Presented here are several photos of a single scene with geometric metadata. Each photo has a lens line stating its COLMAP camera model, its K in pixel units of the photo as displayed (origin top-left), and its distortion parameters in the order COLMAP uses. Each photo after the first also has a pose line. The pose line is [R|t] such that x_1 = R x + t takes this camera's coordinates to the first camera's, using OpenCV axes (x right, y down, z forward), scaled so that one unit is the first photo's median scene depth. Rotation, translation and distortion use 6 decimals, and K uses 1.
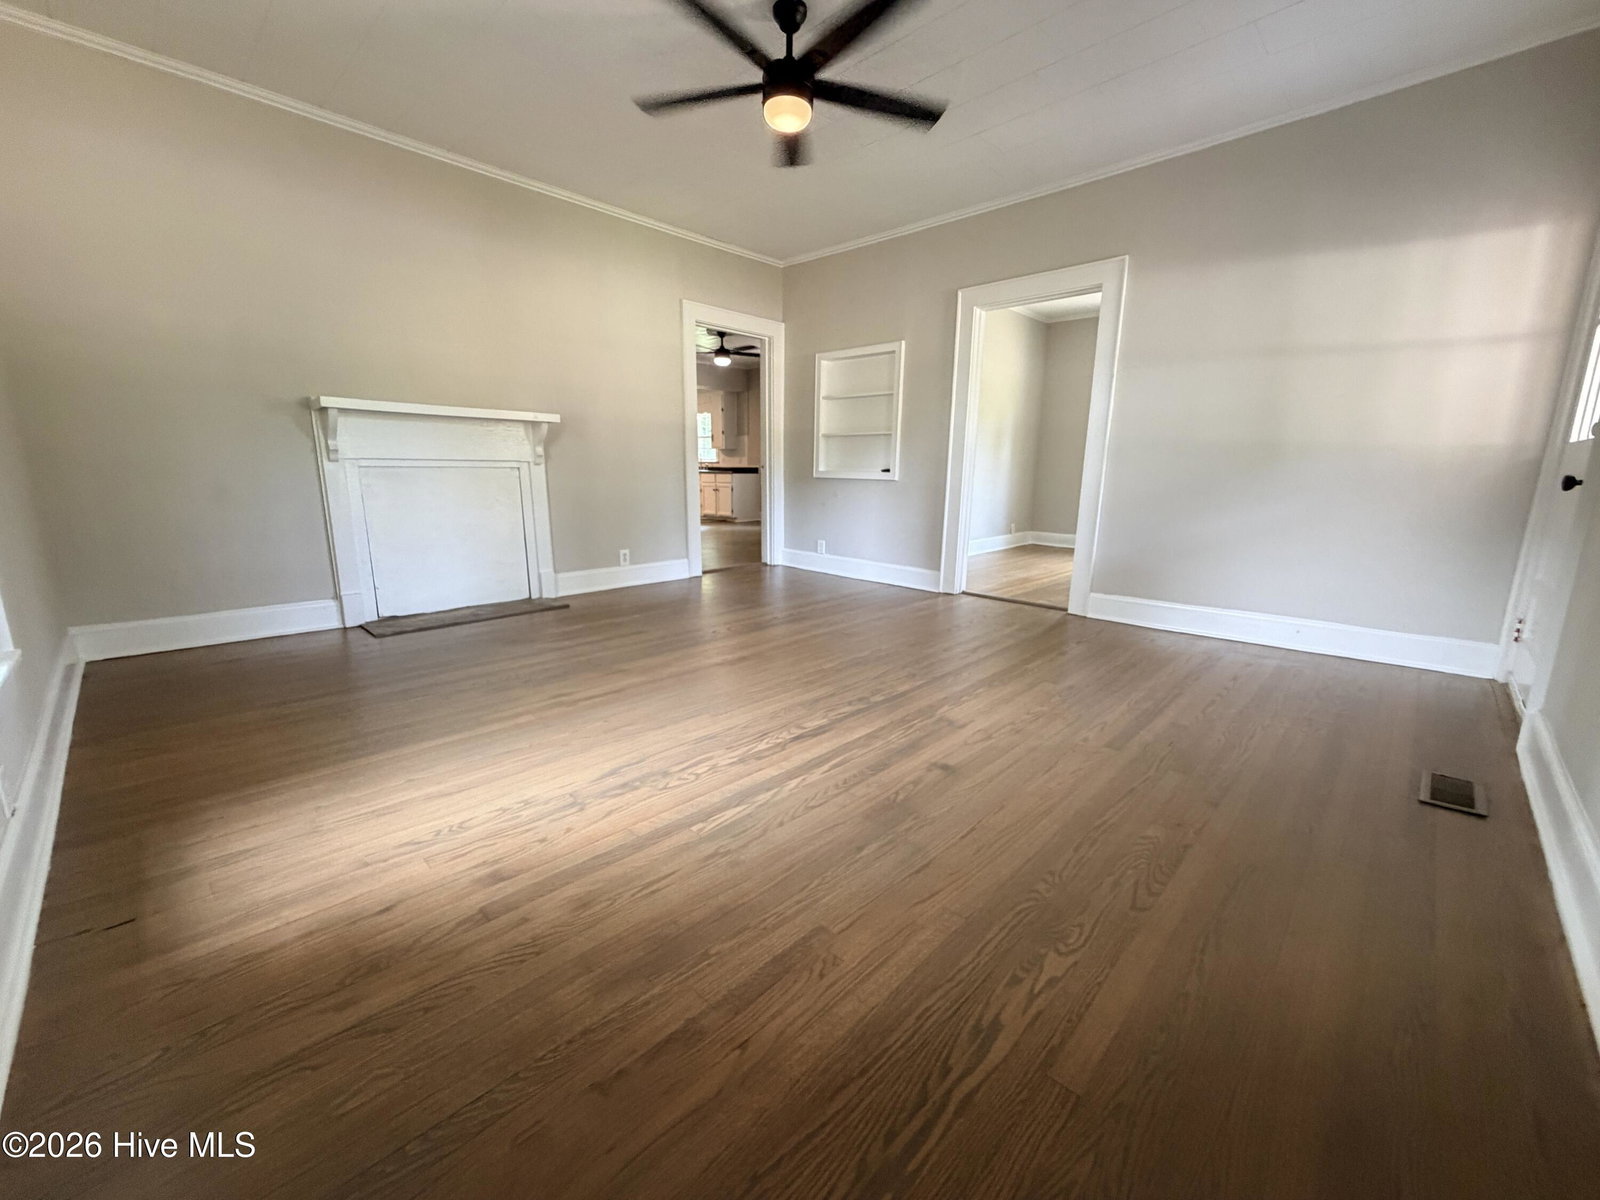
lens RADIAL K [[641.9, 0, 797.6], [0, 641.9, 597.7], [0, 0, 1]] dist [-0.000236, -0.000010]
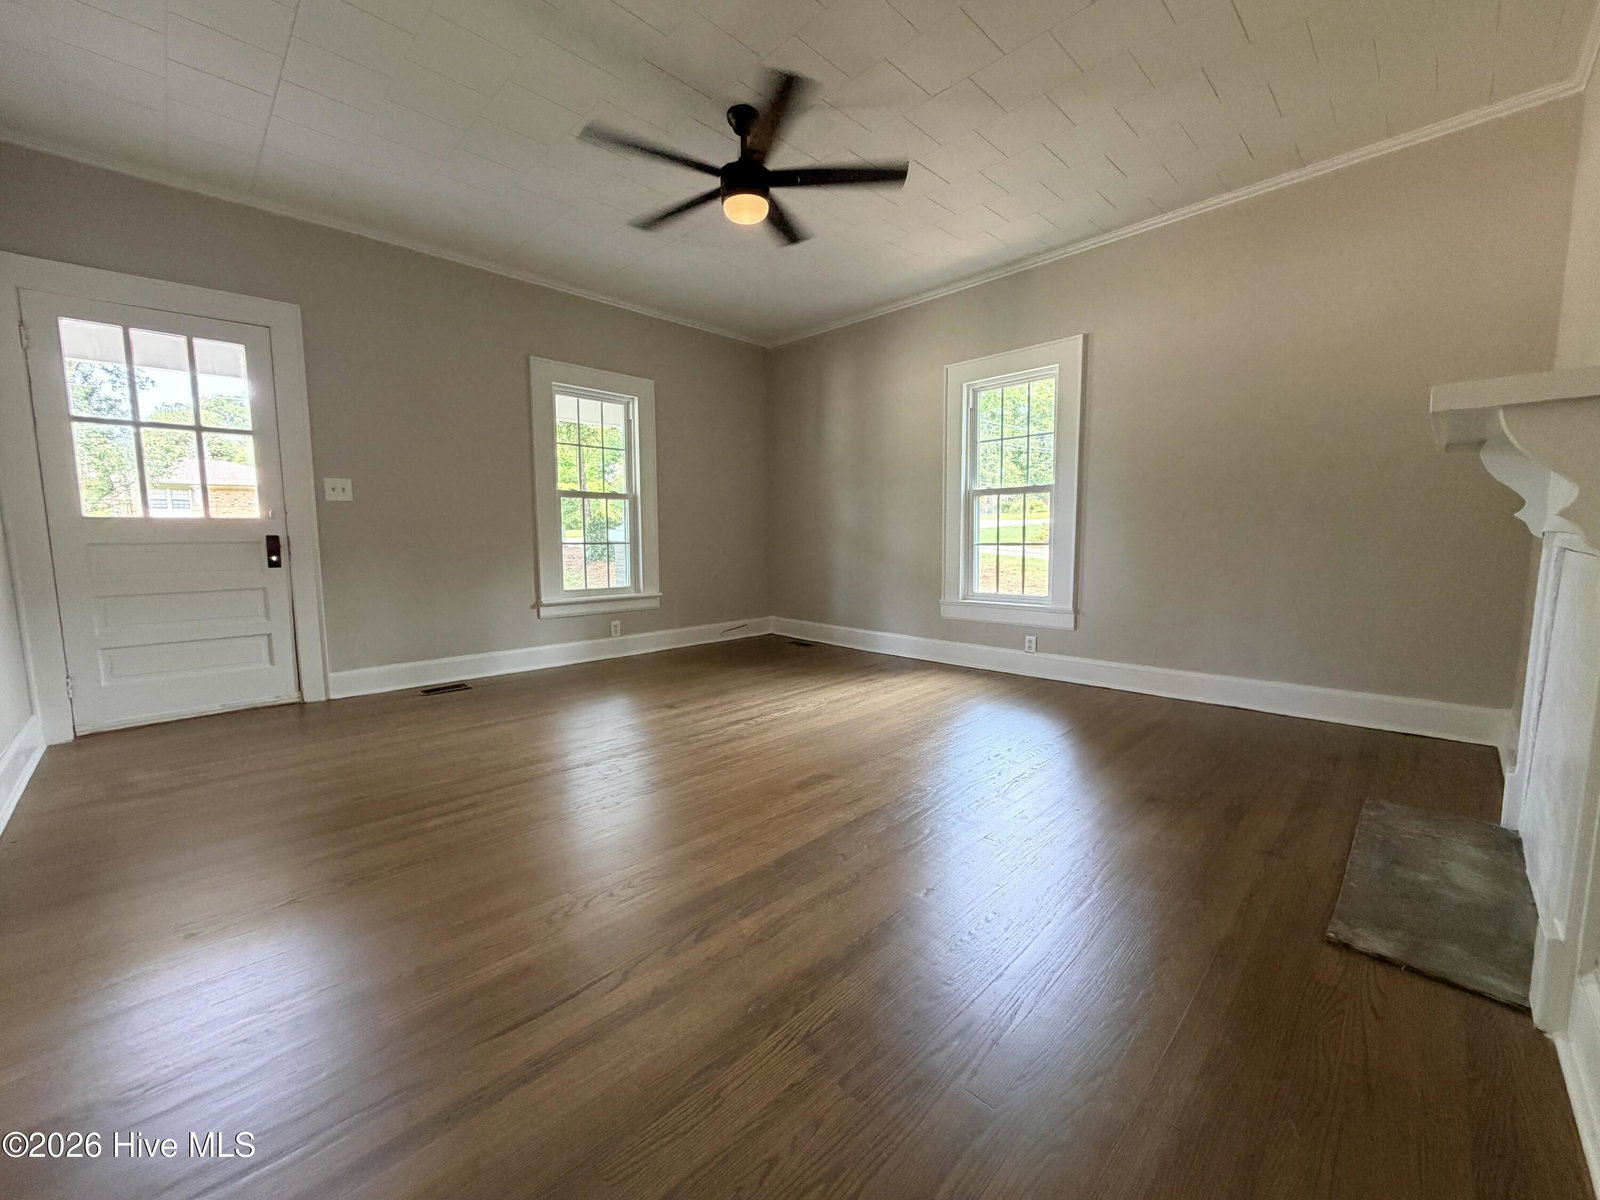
lens RADIAL K [[641.9, 0, 804.0], [0, 641.9, 598.5], [0, 0, 1]] dist [-0.000236, -0.000010]
pose [[-0.999933, -0.007407, 0.008863, -0.131245], [-0.004285, 0.950437, 0.310887, -0.500501], [-0.010727, 0.310828, -0.950406, 2.290061]]
